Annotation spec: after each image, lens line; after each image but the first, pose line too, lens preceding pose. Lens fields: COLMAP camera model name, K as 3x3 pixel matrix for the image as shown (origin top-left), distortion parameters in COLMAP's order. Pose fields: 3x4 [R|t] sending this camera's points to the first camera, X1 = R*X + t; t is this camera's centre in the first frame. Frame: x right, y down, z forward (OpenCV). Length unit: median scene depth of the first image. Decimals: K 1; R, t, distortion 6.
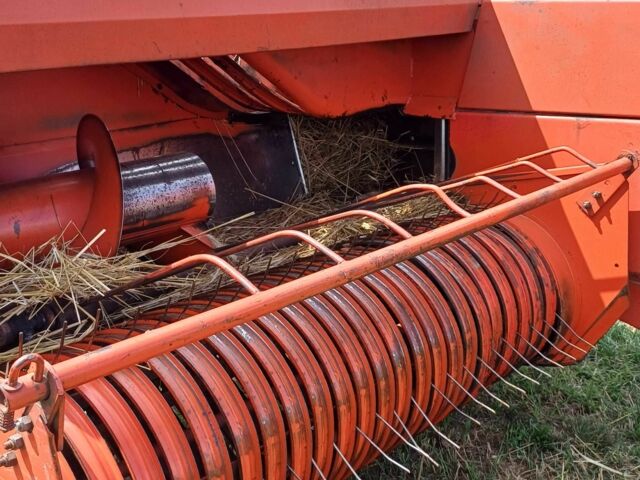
lens RADIAL K [[1163.3, 0, 320.0], [0, 1163.3, 240.0], [0, 0, 1]] dist [0.180568, -0.204855]
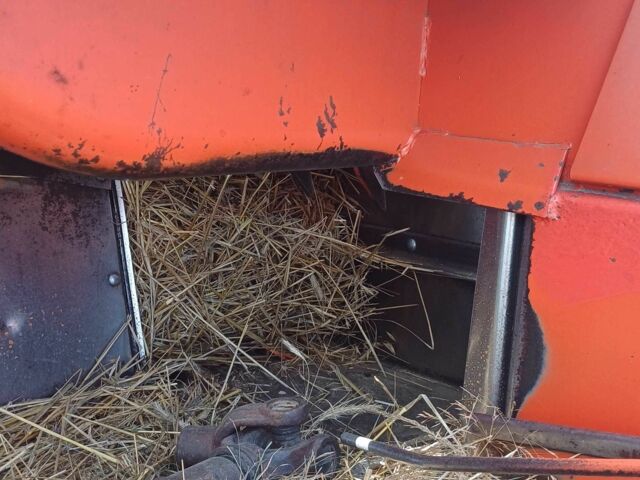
lens RADIAL K [[1163.3, 0, 320.0], [0, 1163.3, 240.0], [0, 0, 1]] dist [0.180568, -0.204855]
pose [[0.995182, 0.097815, -0.006747, 0.056860], [-0.098045, 0.993264, -0.061760, -0.070381], [0.000660, 0.062124, 0.998068, 0.675102]]
